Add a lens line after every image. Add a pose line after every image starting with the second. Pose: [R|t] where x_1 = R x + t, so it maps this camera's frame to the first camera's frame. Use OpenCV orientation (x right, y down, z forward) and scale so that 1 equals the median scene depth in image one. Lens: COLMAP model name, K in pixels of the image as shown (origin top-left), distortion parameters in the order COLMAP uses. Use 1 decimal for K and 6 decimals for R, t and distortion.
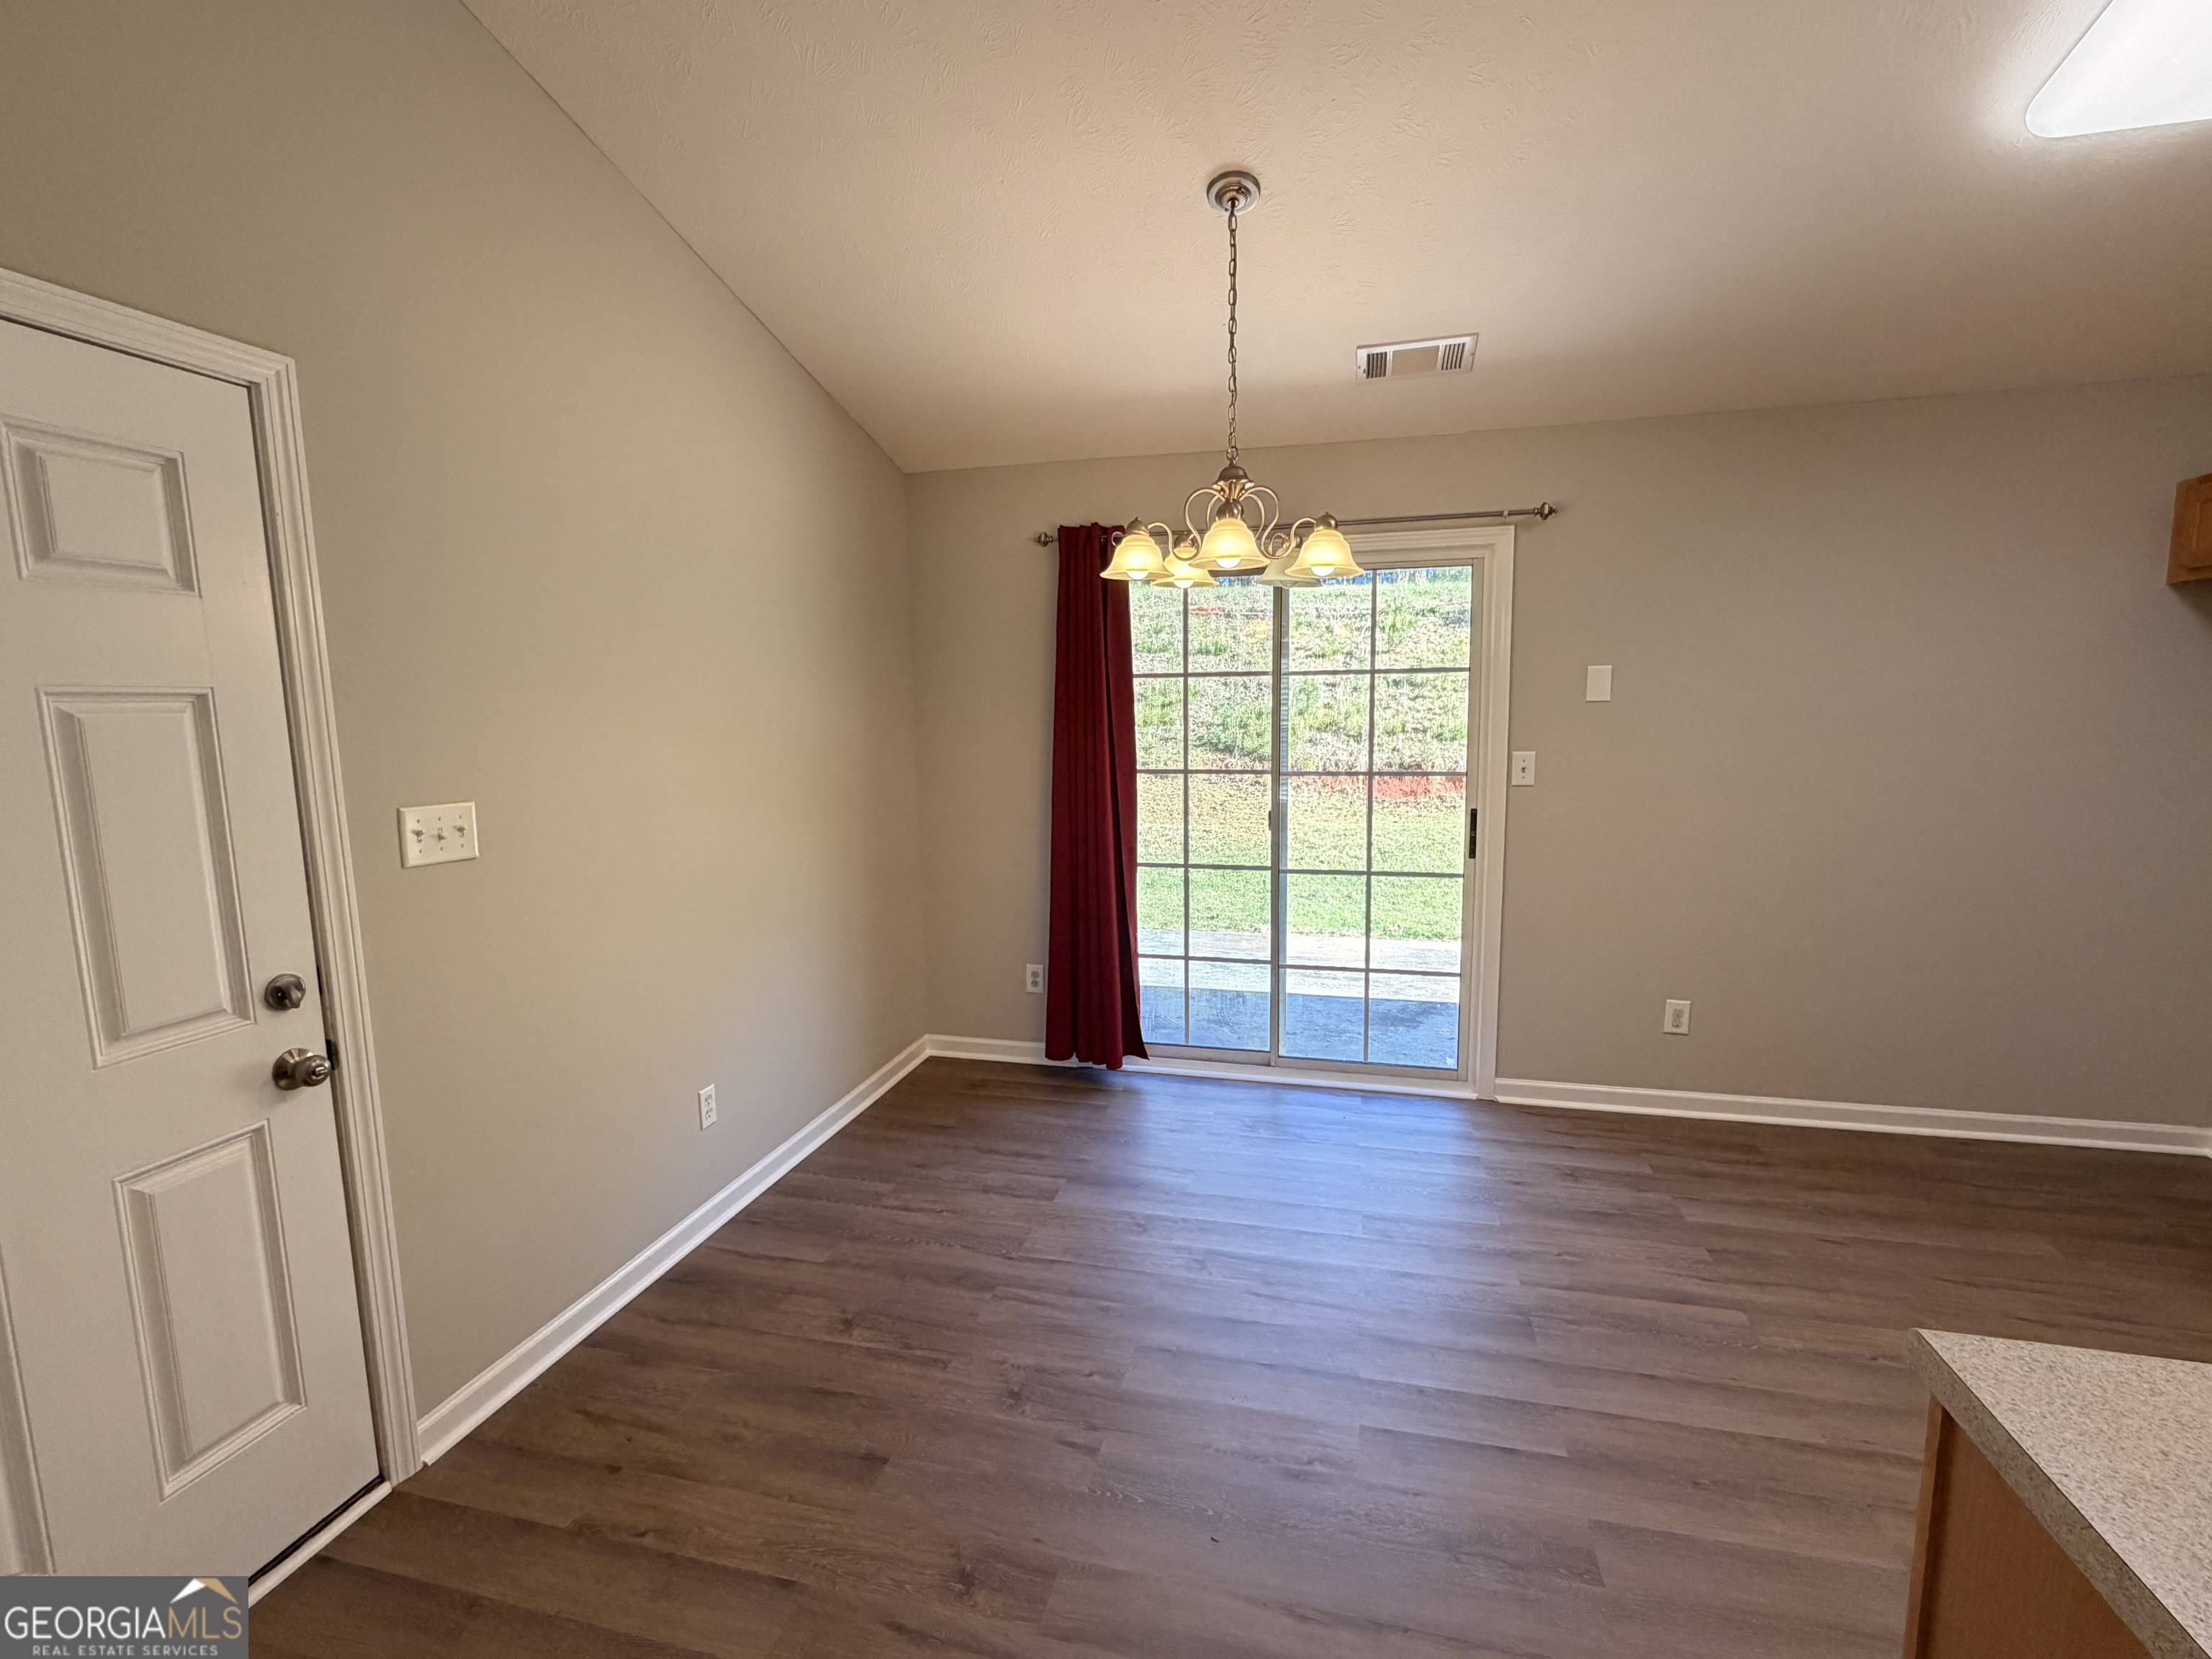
lens RADIAL K [[984.2, 0, 1110.5], [0, 984.2, 830.0], [0, 0, 1]] dist [-0.000896, 0.000145]
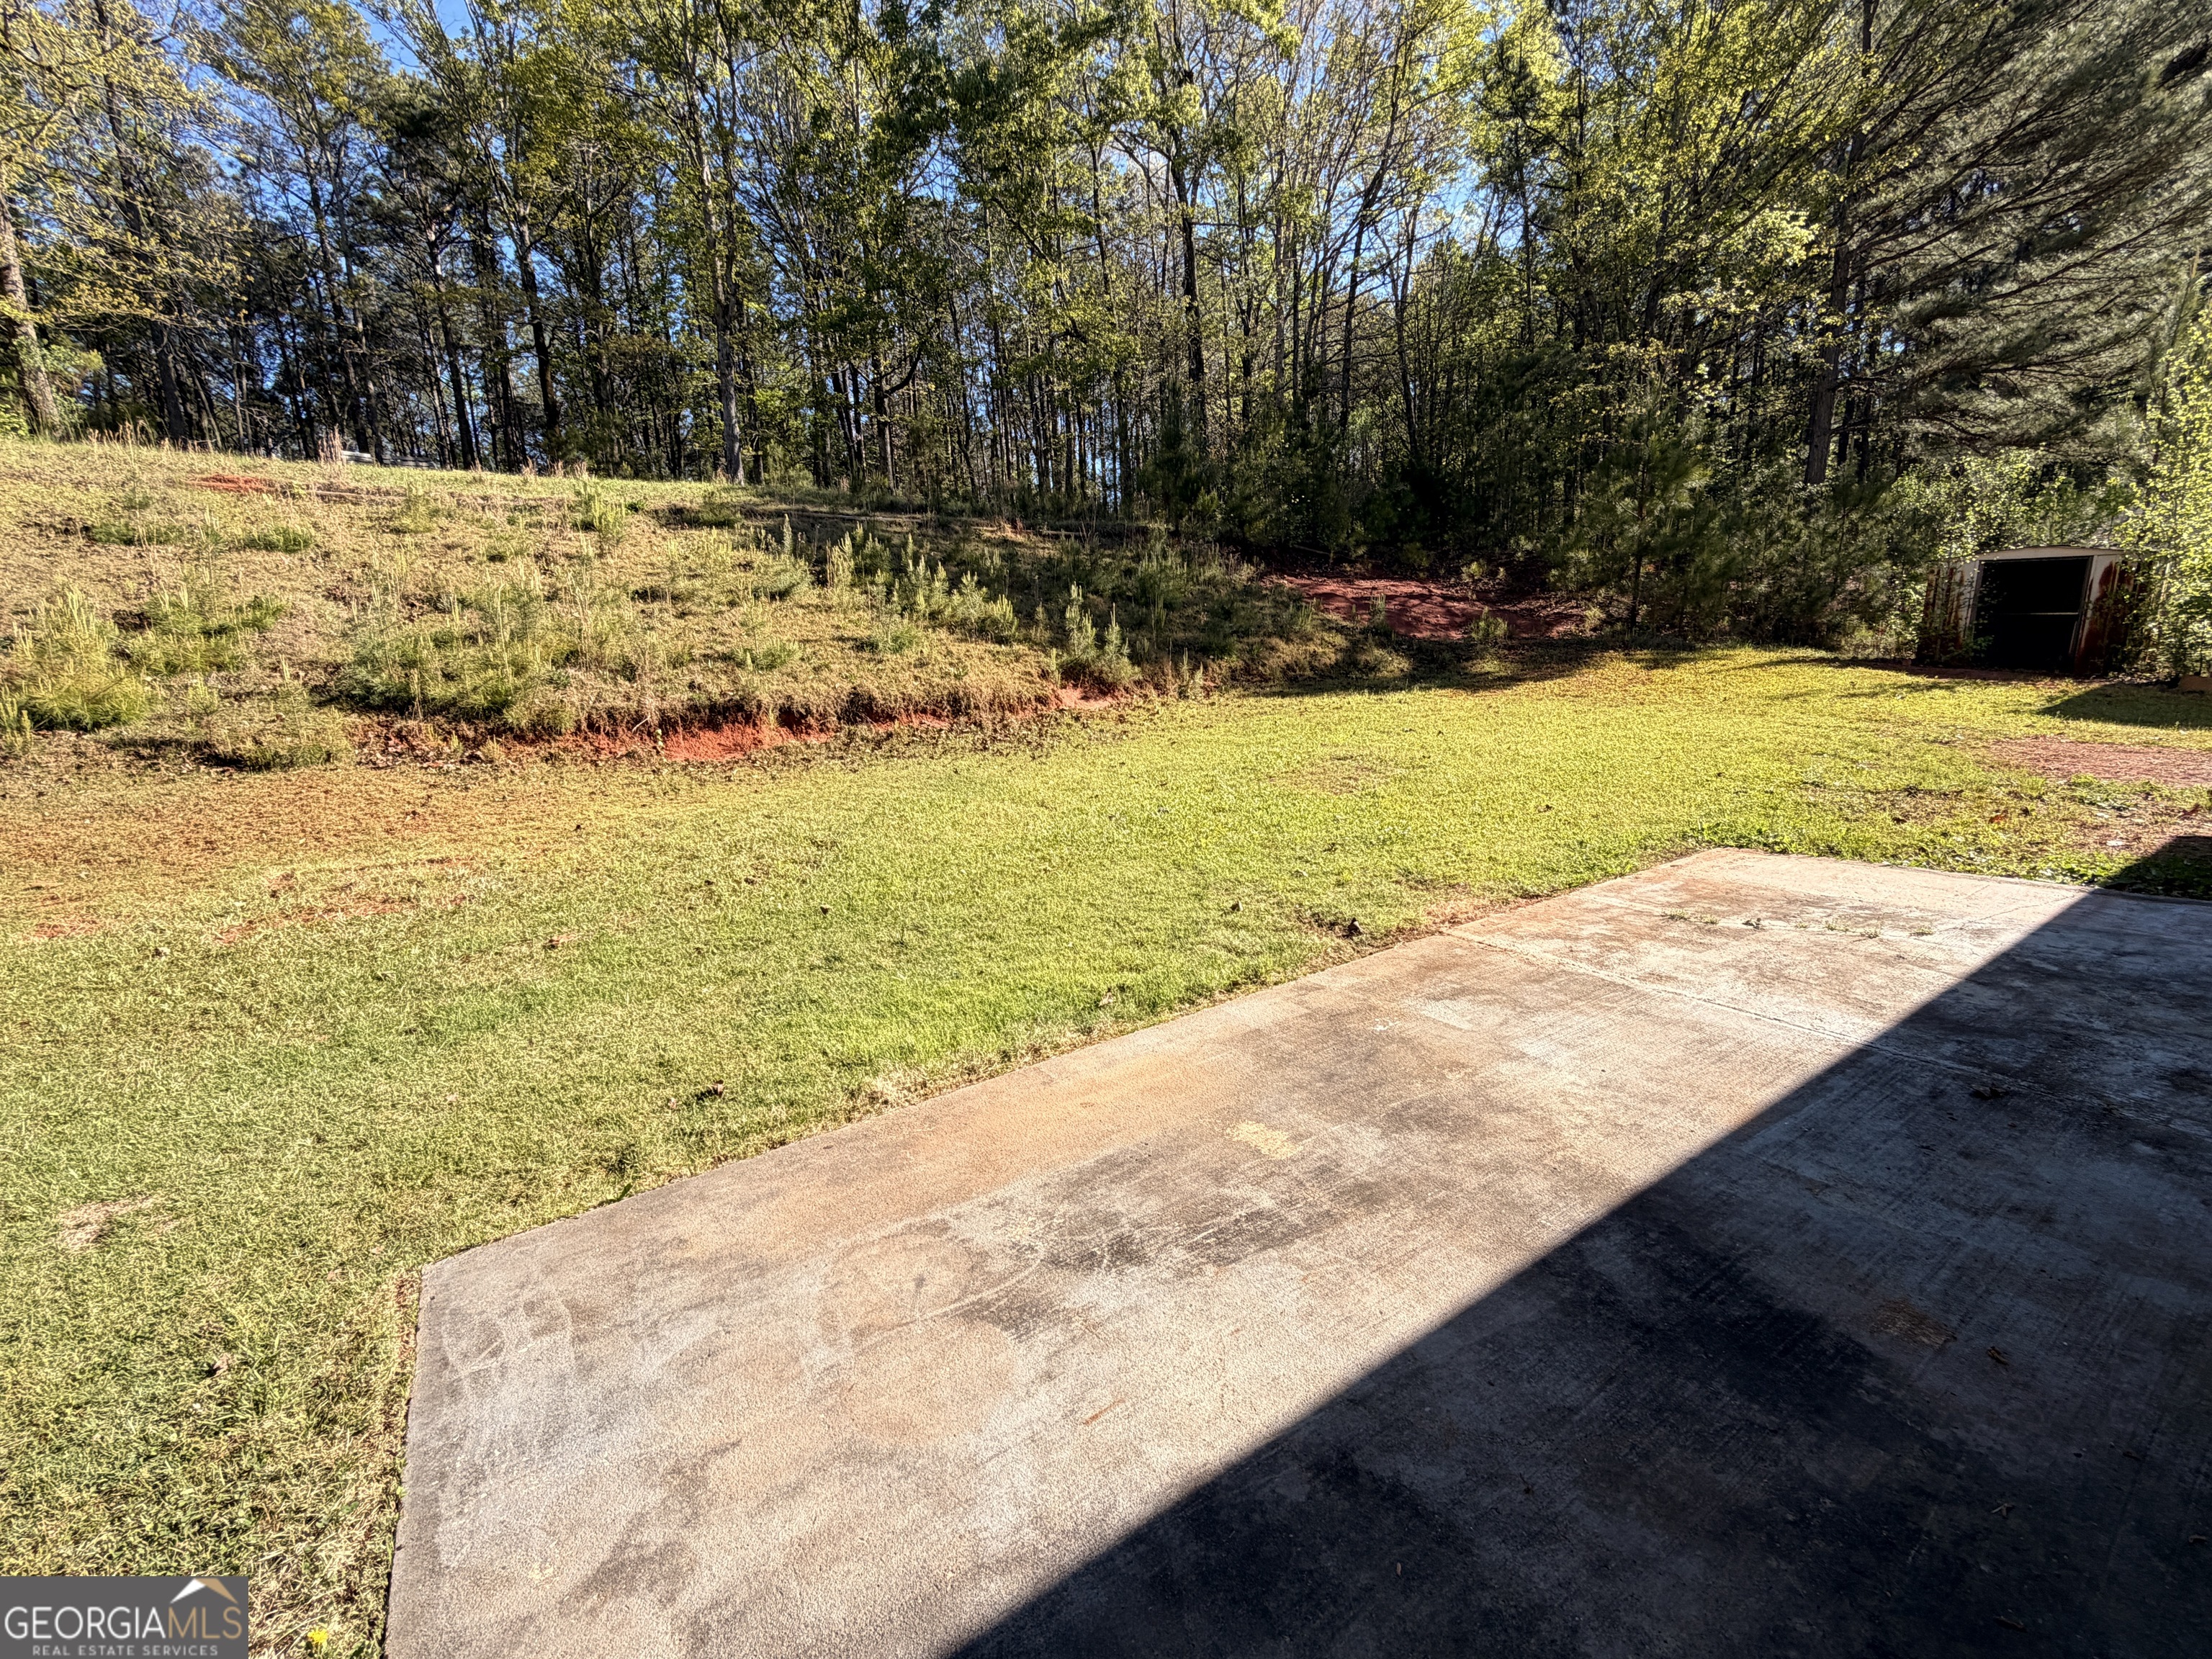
lens RADIAL K [[984.2, 0, 1111.2], [0, 984.2, 833.1], [0, 0, 1]] dist [-0.000896, 0.000145]
pose [[0.663247, -0.166544, 0.729635, -0.118254], [0.129618, 0.985754, 0.107181, -0.070387], [-0.737091, 0.023486, 0.675385, 1.320118]]
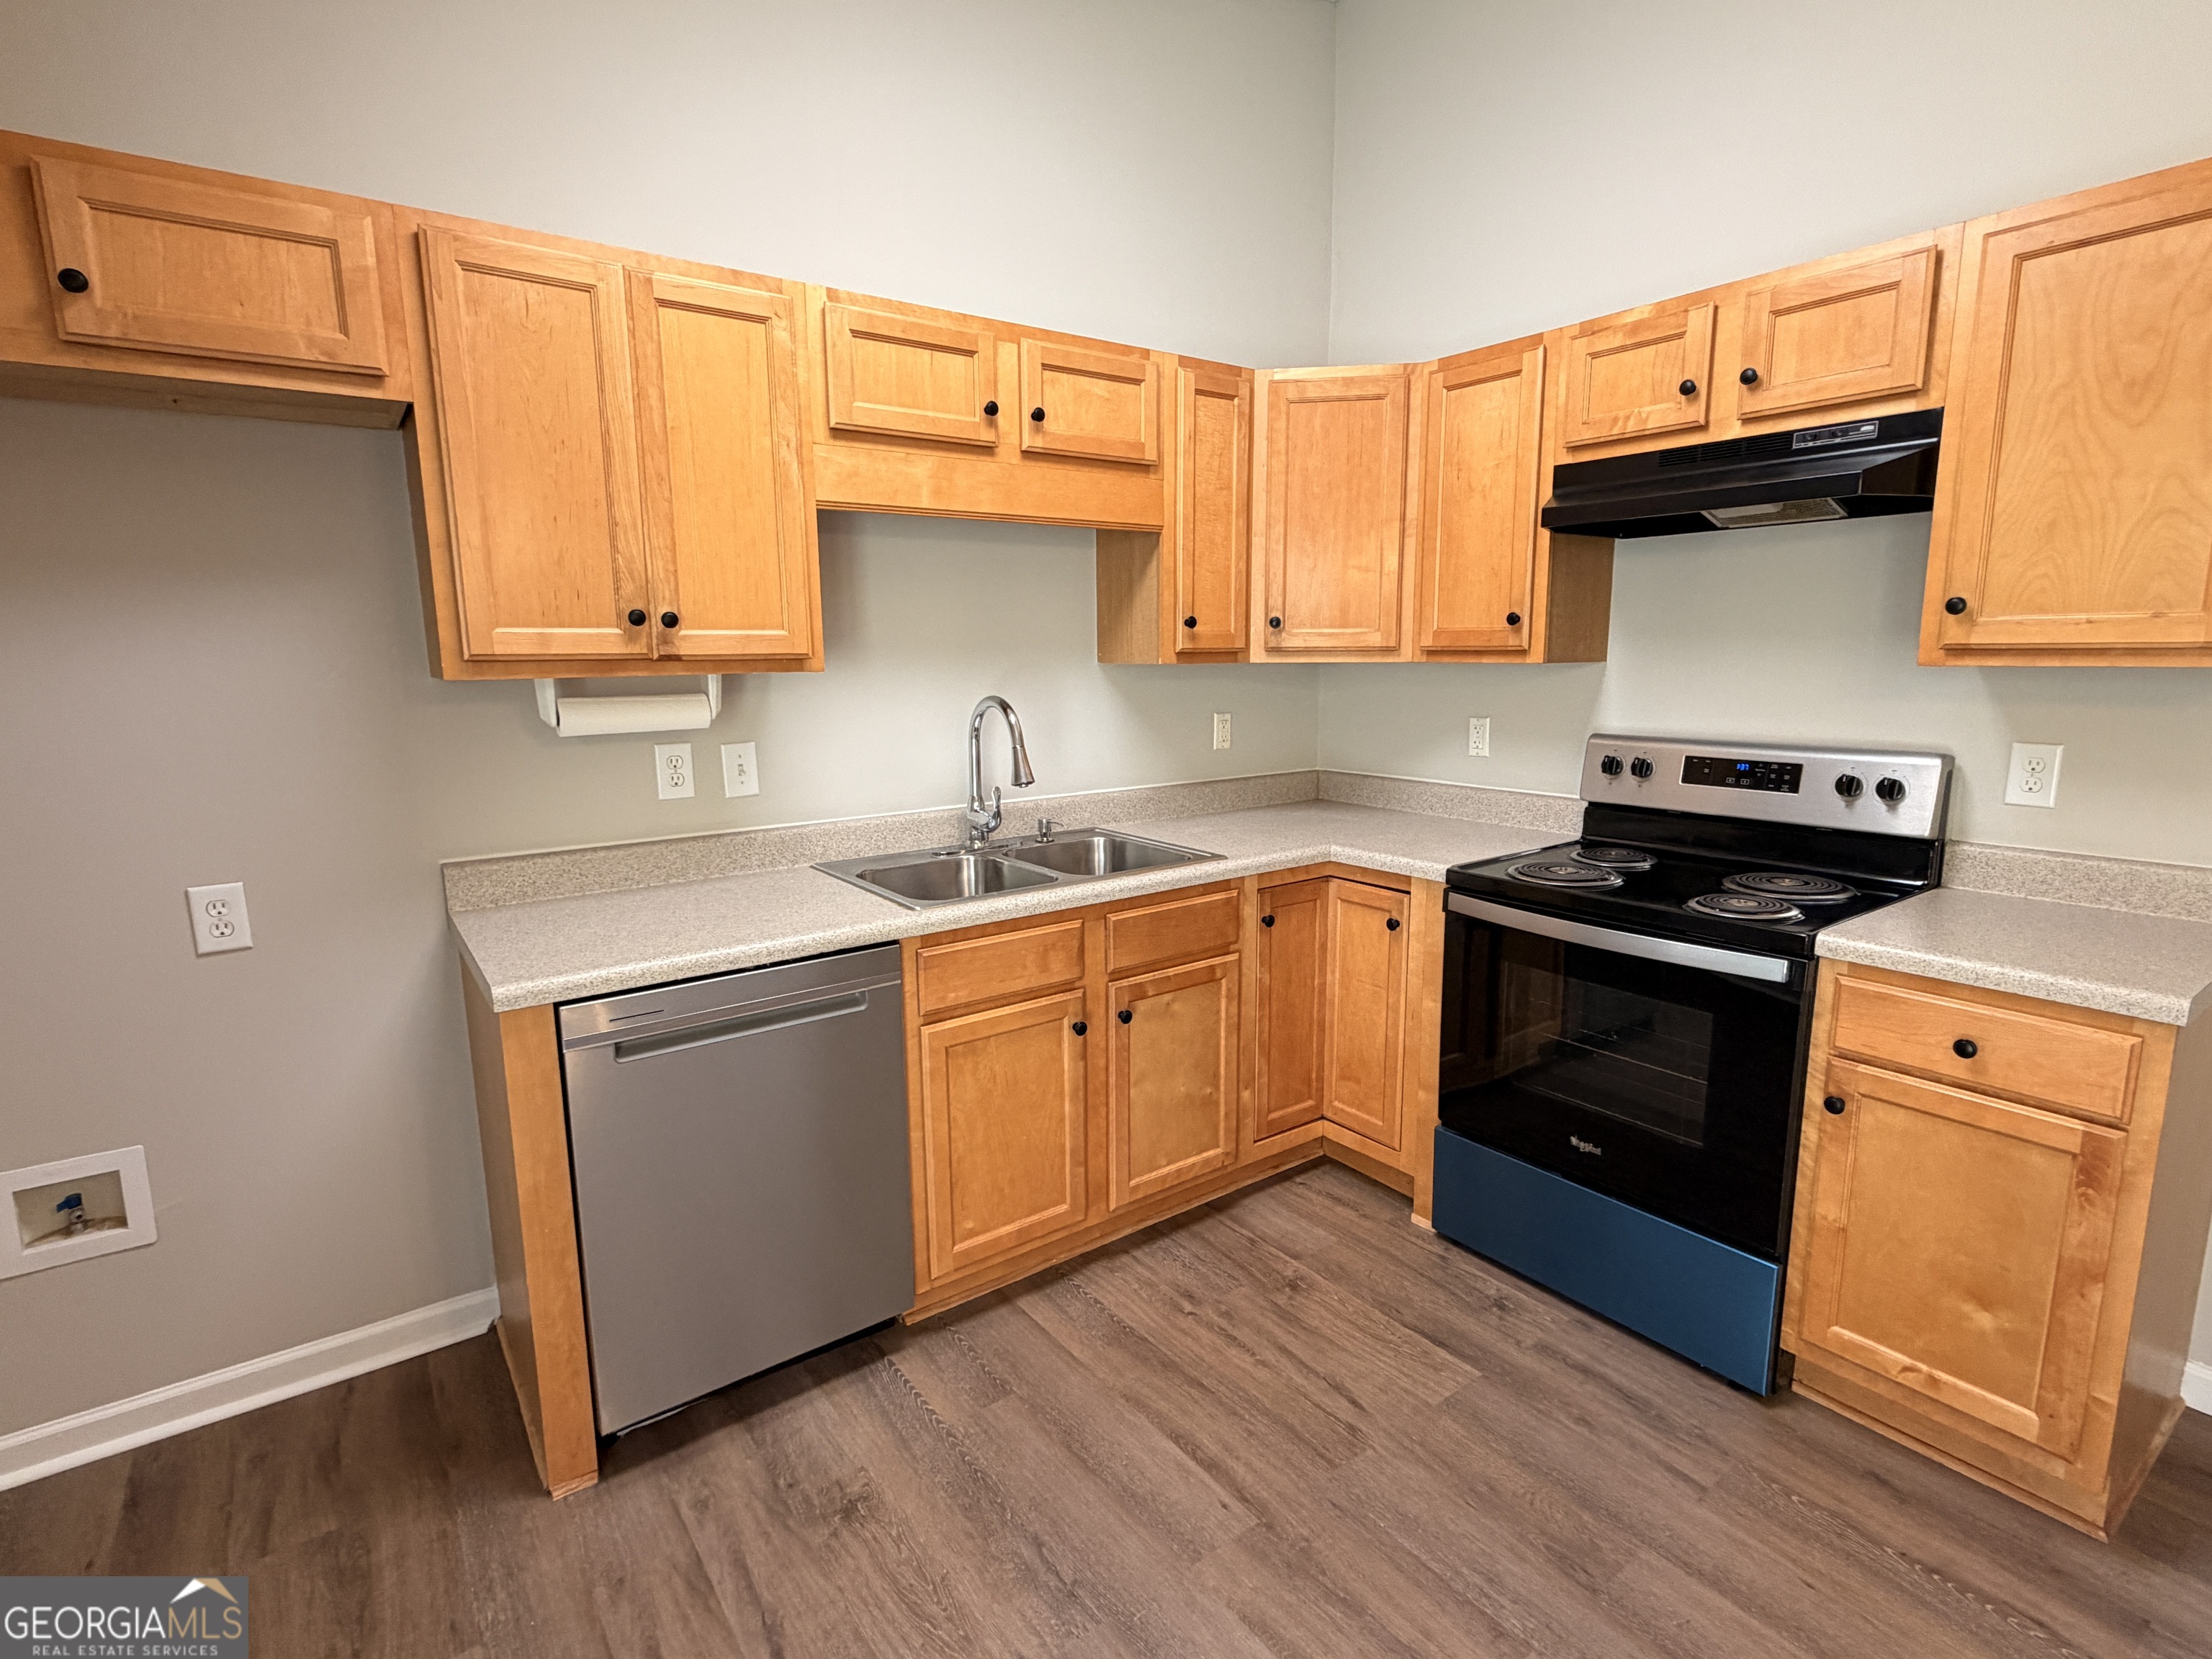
lens RADIAL K [[1086.1, 0, 1111.1], [0, 1086.1, 831.4], [0, 0, 1]] dist [0.001279, -0.000456]
pose [[-0.770917, -0.085024, 0.631235, 0.277998], [0.098105, 0.963373, 0.249575, -0.087365], [-0.629335, 0.254329, -0.734339, 0.847011]]
